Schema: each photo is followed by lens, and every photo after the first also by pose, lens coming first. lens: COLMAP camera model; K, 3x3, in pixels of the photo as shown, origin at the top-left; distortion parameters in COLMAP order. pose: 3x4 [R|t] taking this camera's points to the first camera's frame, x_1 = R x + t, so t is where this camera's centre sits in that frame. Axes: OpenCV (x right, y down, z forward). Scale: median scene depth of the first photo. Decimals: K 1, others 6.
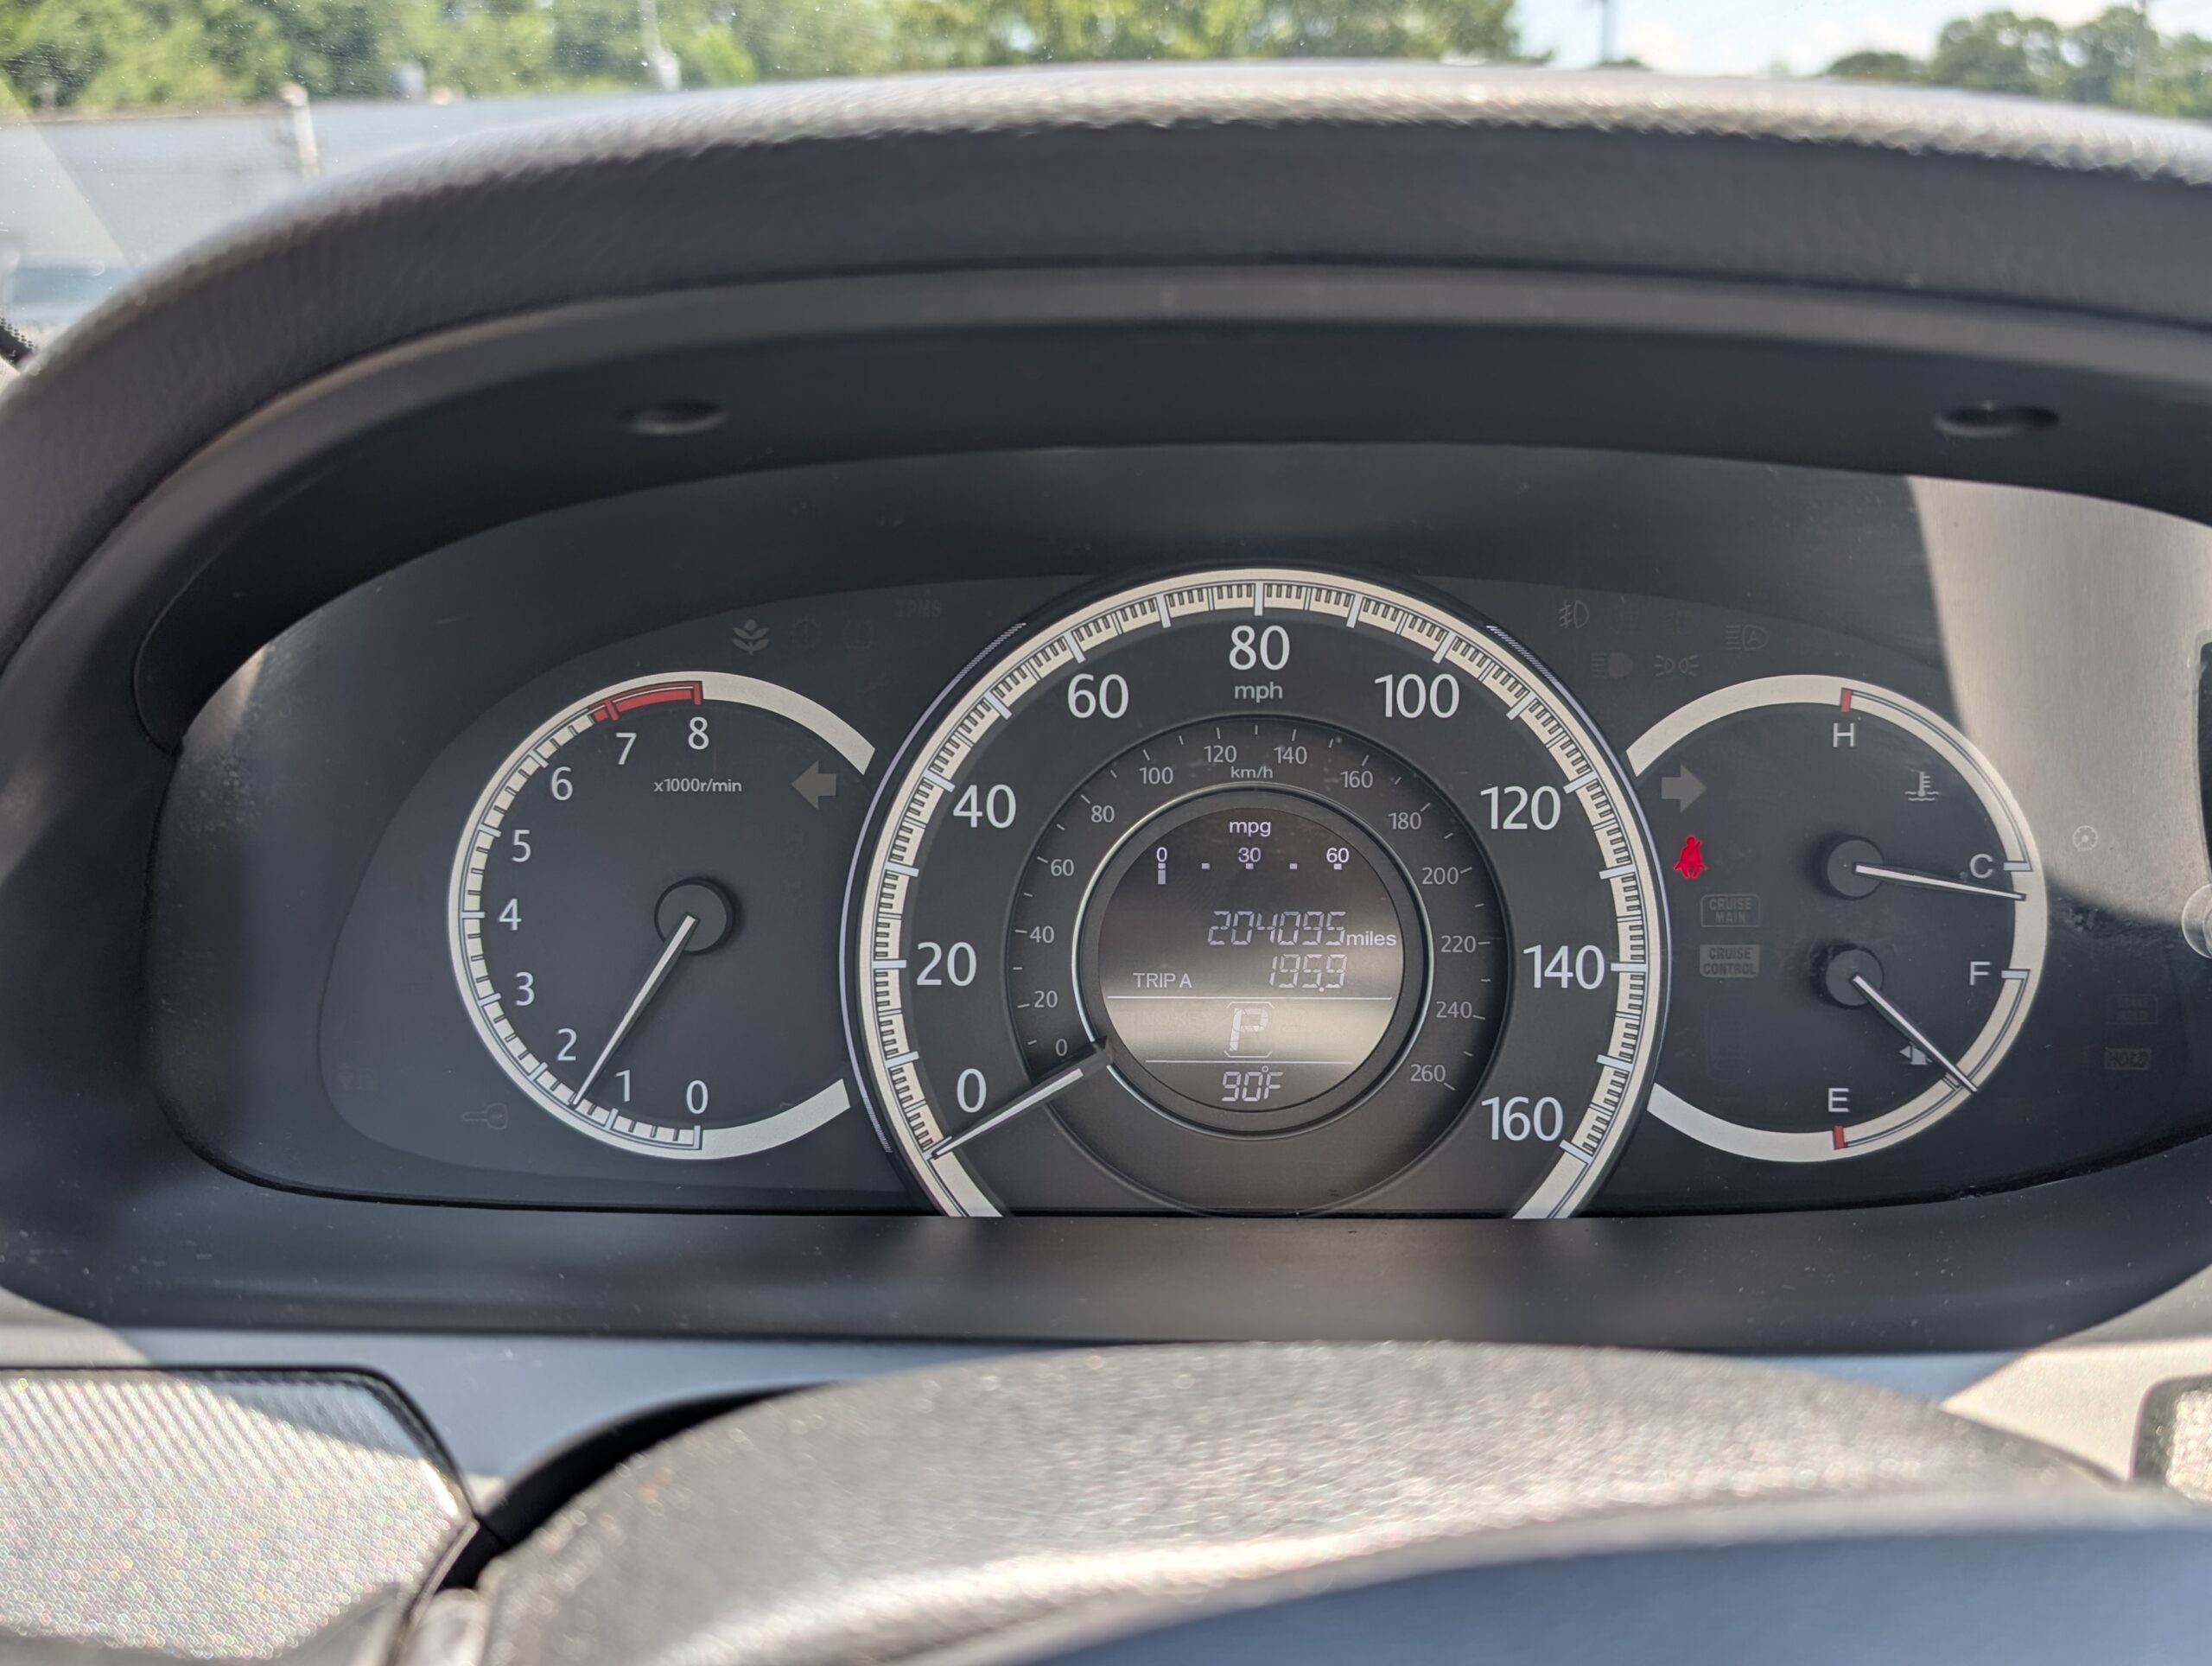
lens RADIAL K [[1799.6, 0, 1092.3], [0, 1799.6, 831.6], [0, 0, 1]] dist [0.015082, -0.019083]
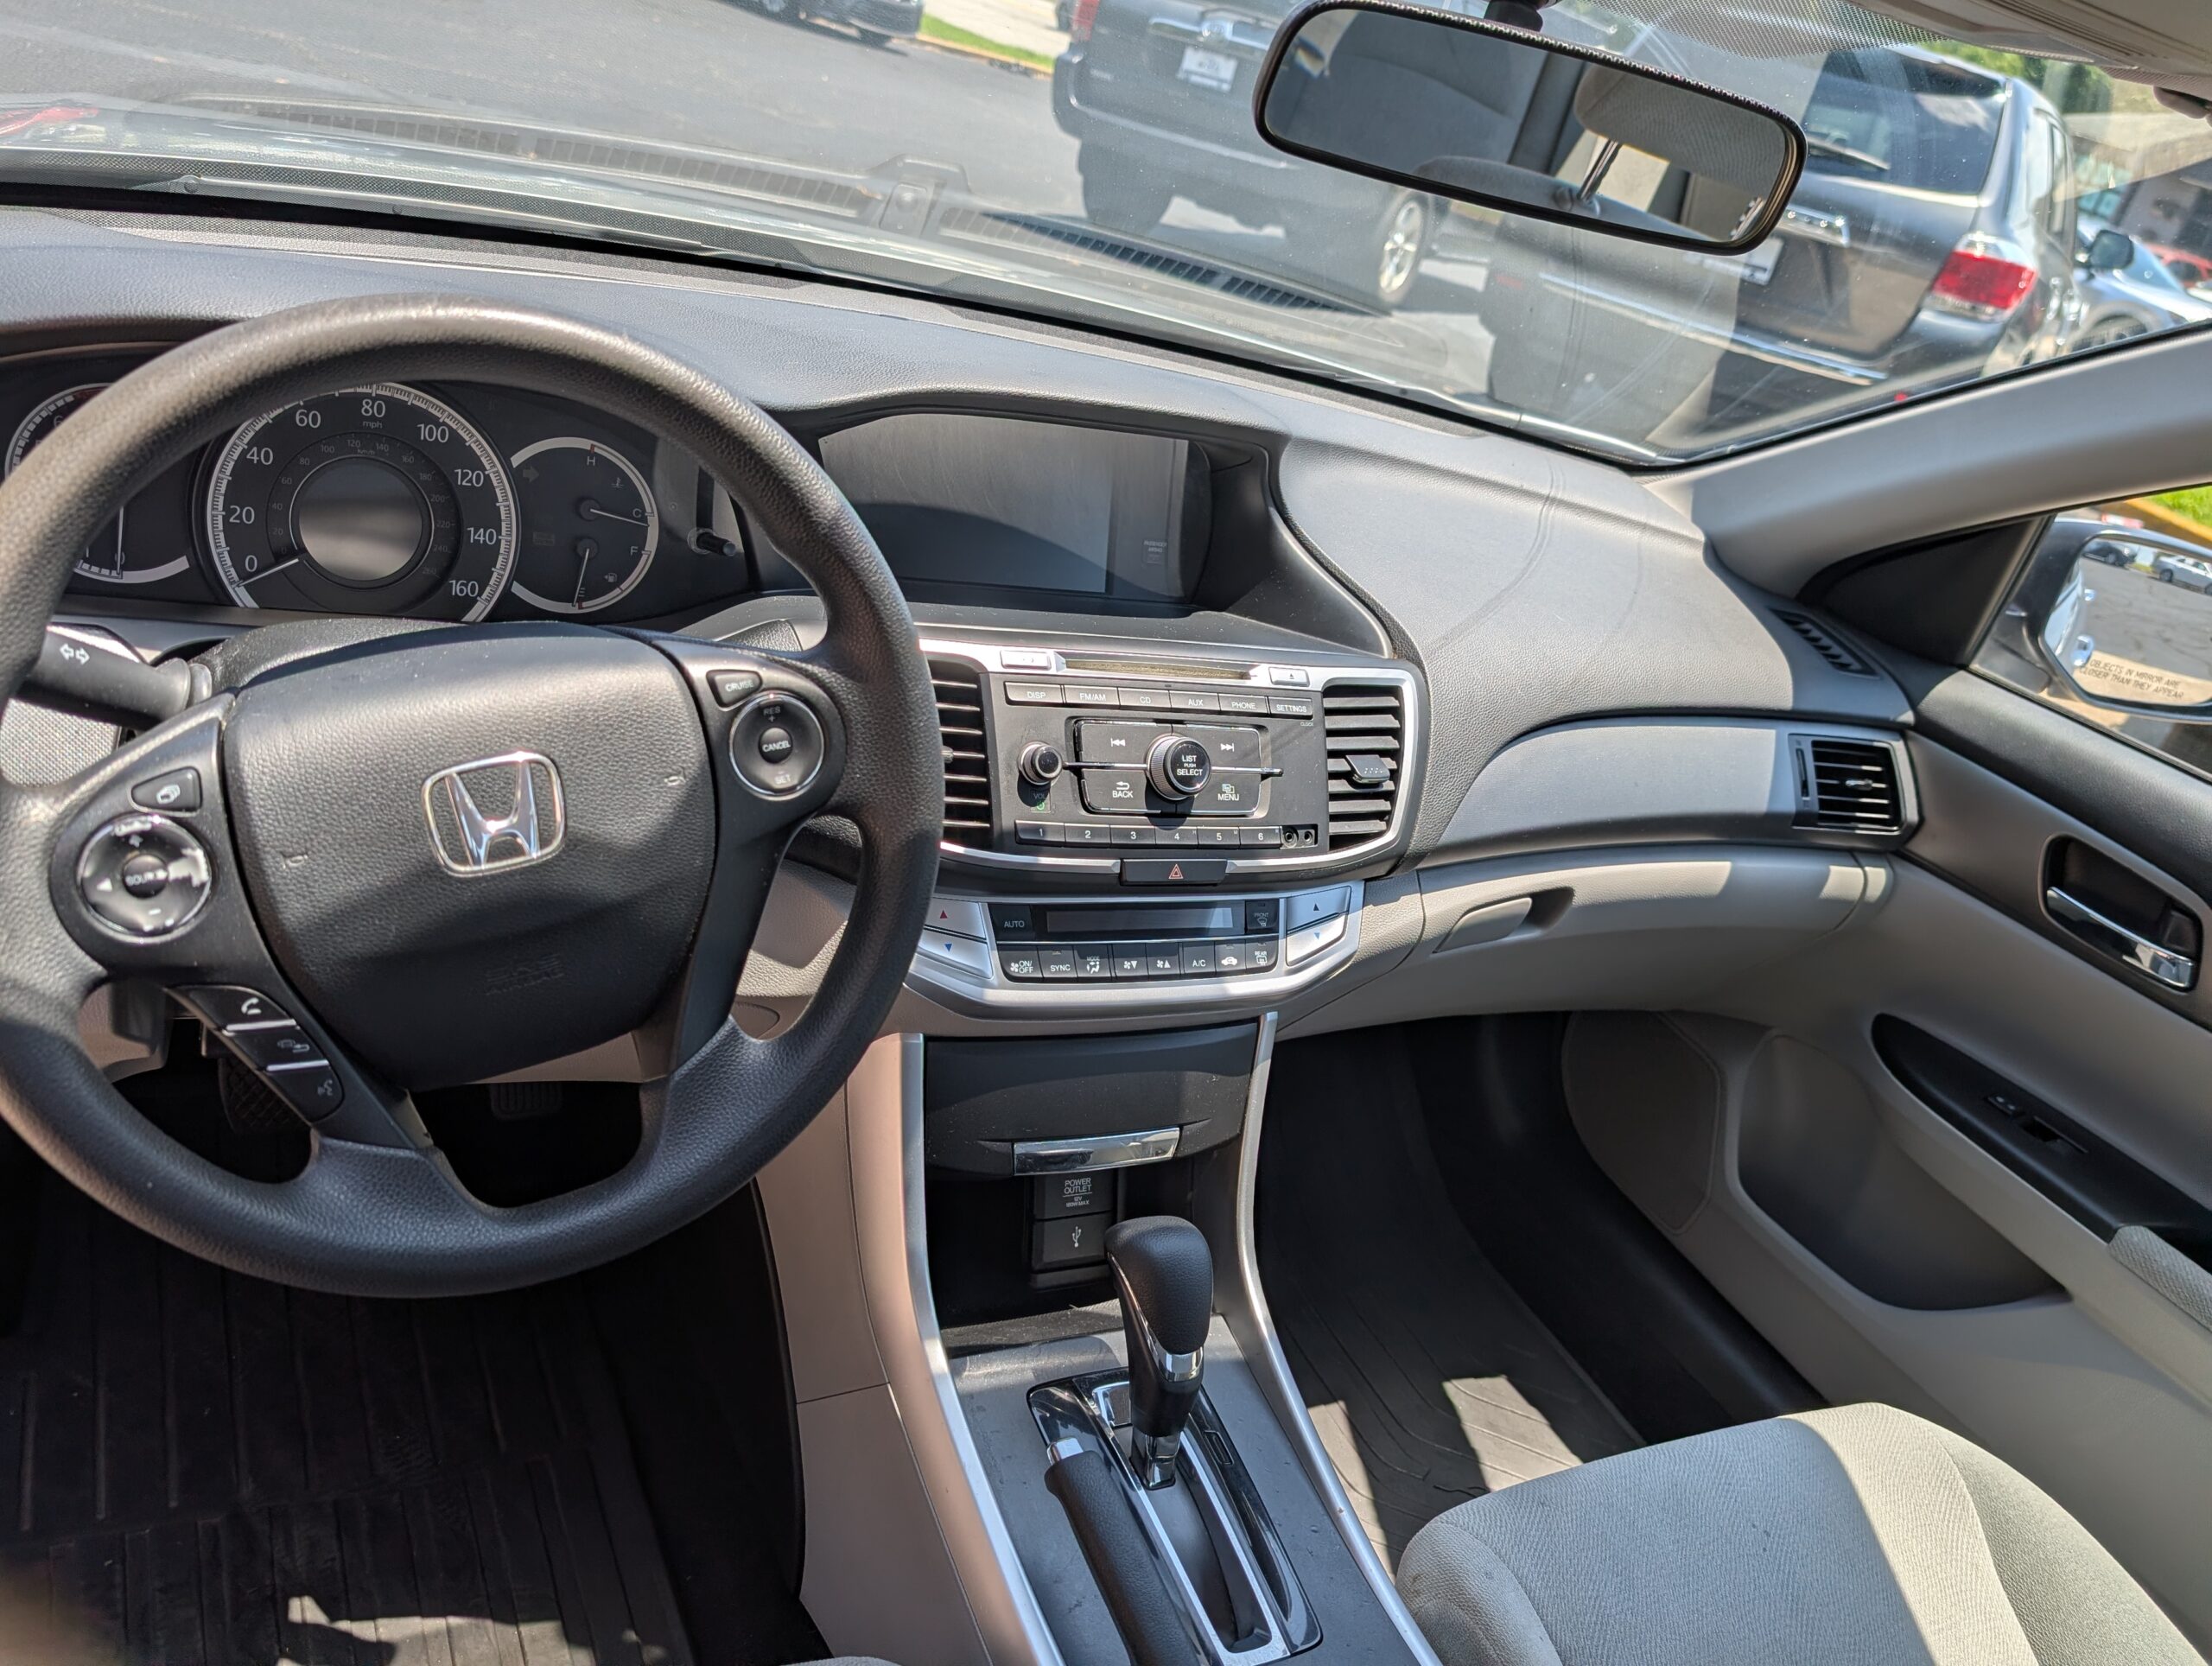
lens RADIAL K [[1799.6, 0, 1087.0], [0, 1799.6, 835.2], [0, 0, 1]] dist [0.015082, -0.019083]
pose [[0.843648, -0.002788, 0.536889, -0.457482], [-0.124820, 0.971568, 0.201183, -0.156639], [-0.522185, -0.236743, 0.819314, -1.927008]]
